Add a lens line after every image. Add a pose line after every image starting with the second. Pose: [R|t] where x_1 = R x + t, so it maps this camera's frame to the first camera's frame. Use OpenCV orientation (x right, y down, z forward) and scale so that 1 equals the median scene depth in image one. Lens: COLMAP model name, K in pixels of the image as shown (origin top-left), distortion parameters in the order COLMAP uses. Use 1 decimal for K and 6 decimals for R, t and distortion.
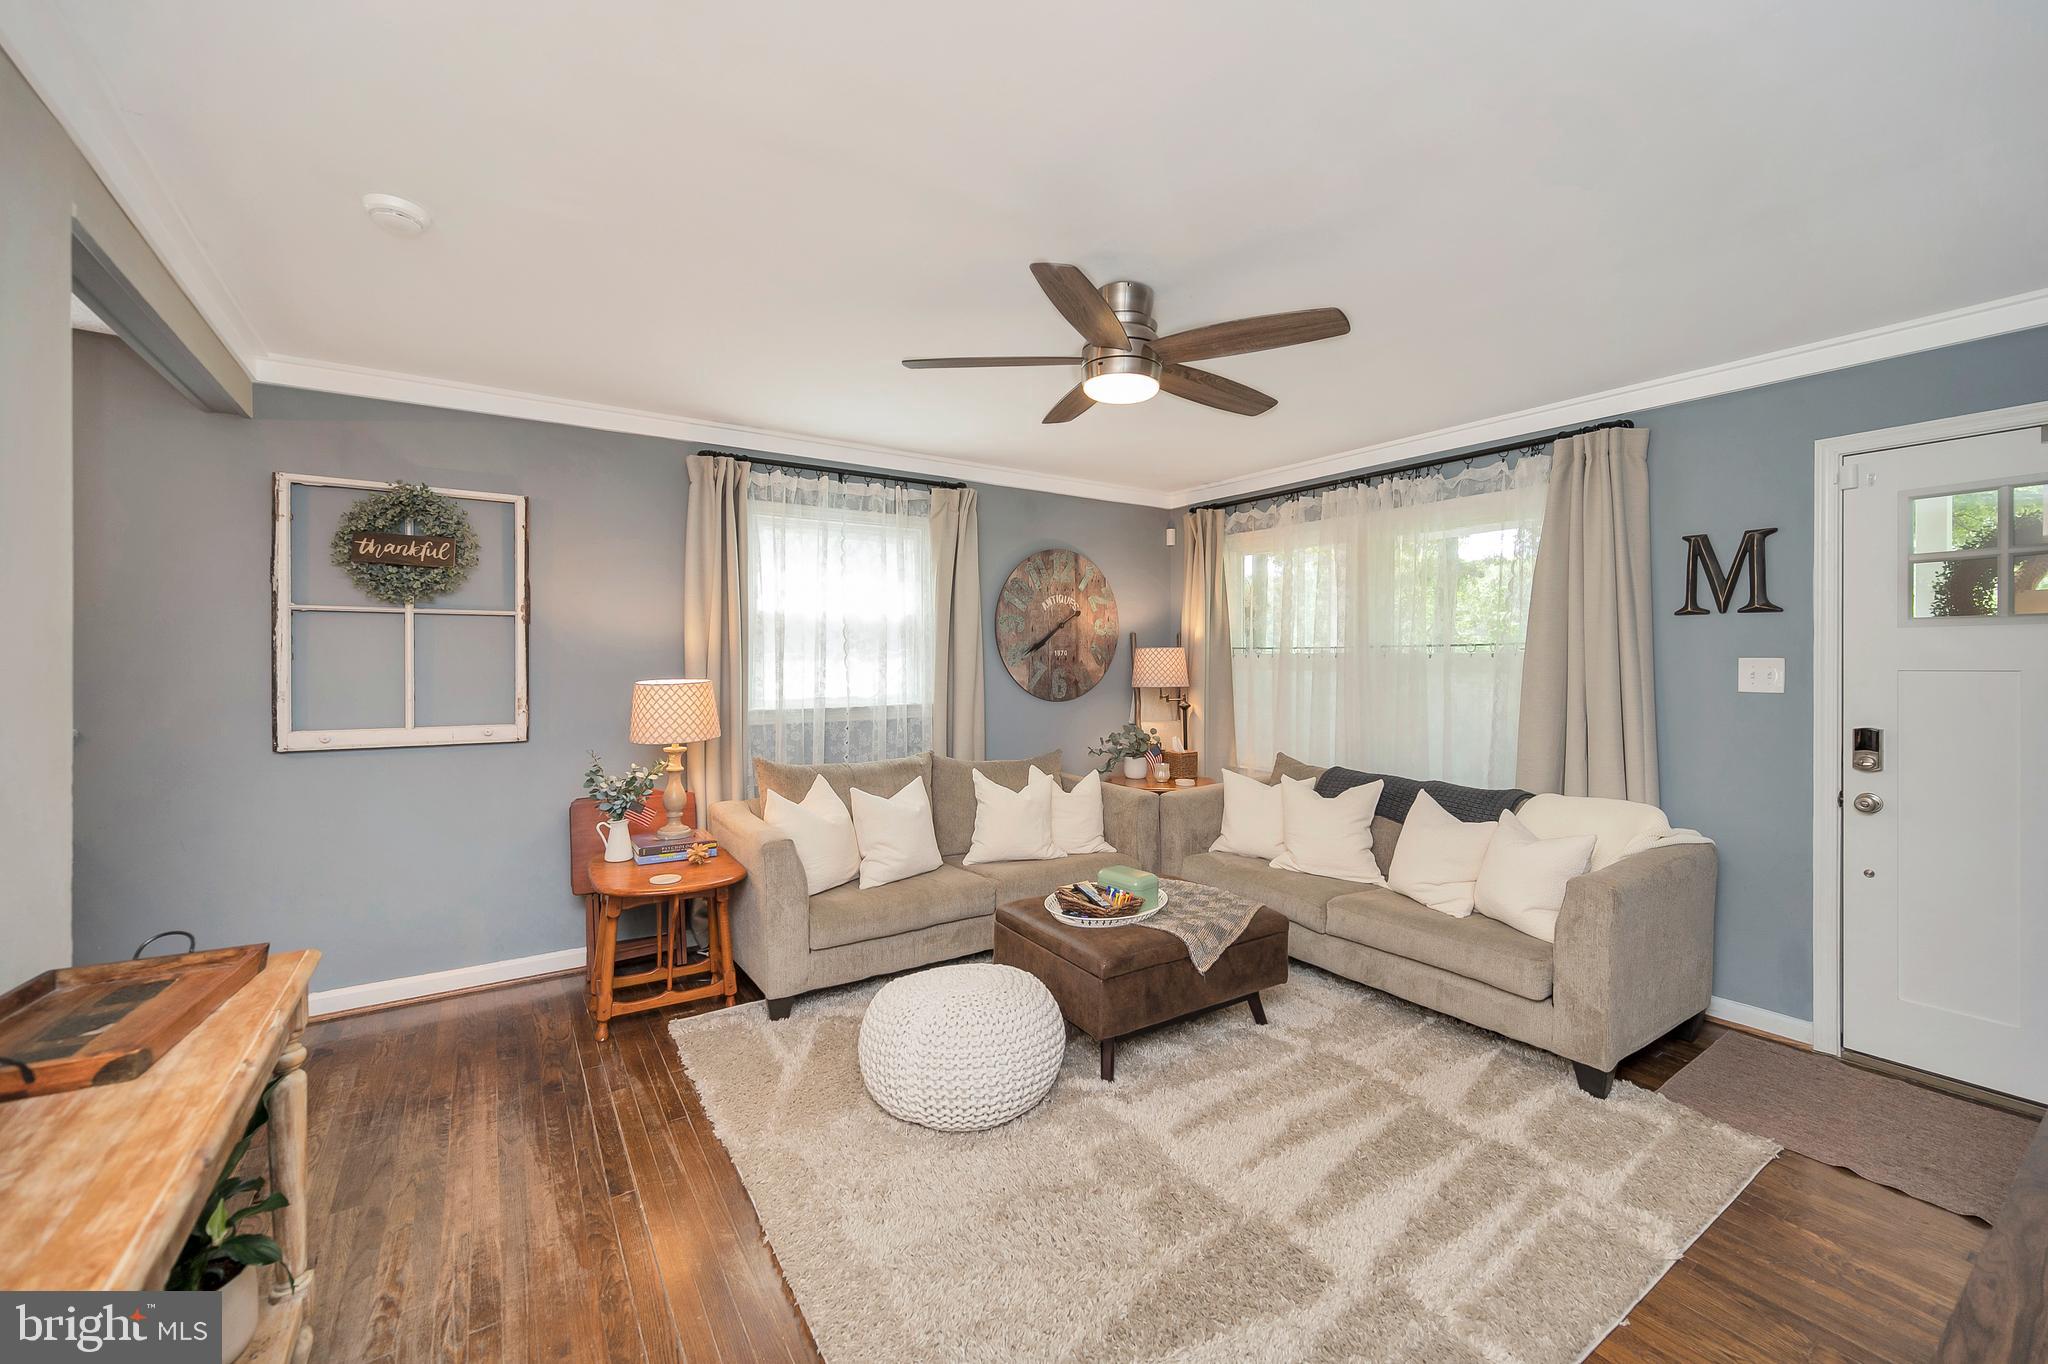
lens RADIAL K [[808.6, 0, 1024.6], [0, 808.6, 681.6], [0, 0, 1]] dist [-0.000061, 0.000041]
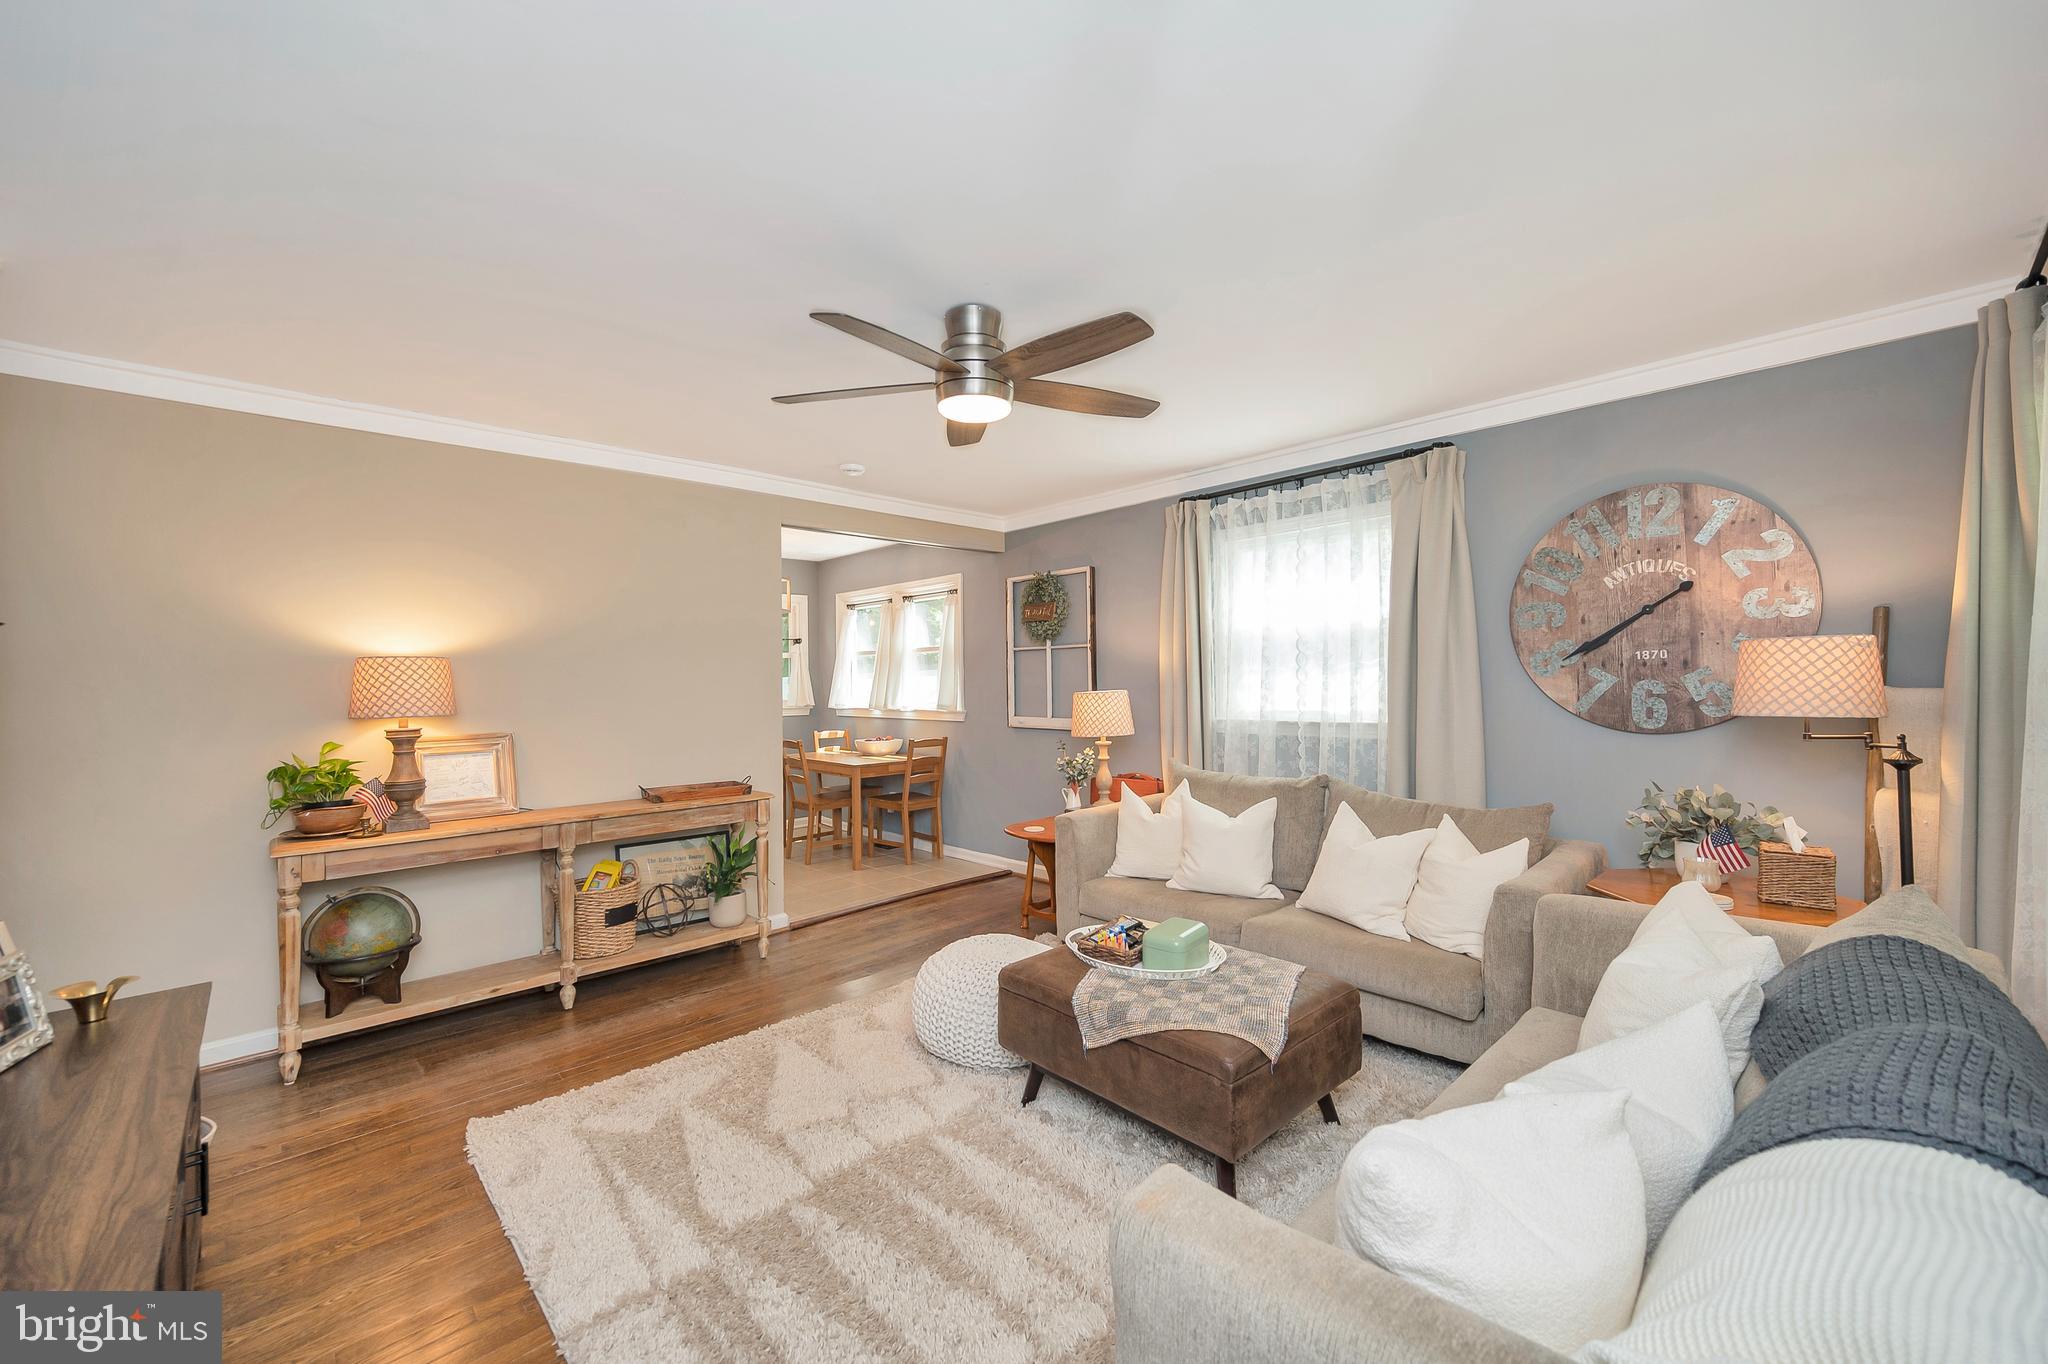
lens RADIAL K [[808.6, 0, 1024.6], [0, 808.6, 681.6], [0, 0, 1]] dist [-0.000061, 0.000041]
pose [[0.163921, -0.000359, -0.986473, 0.591821], [-0.011959, 0.999926, -0.002351, -0.008356], [0.986401, 0.012183, 0.163905, 0.456300]]
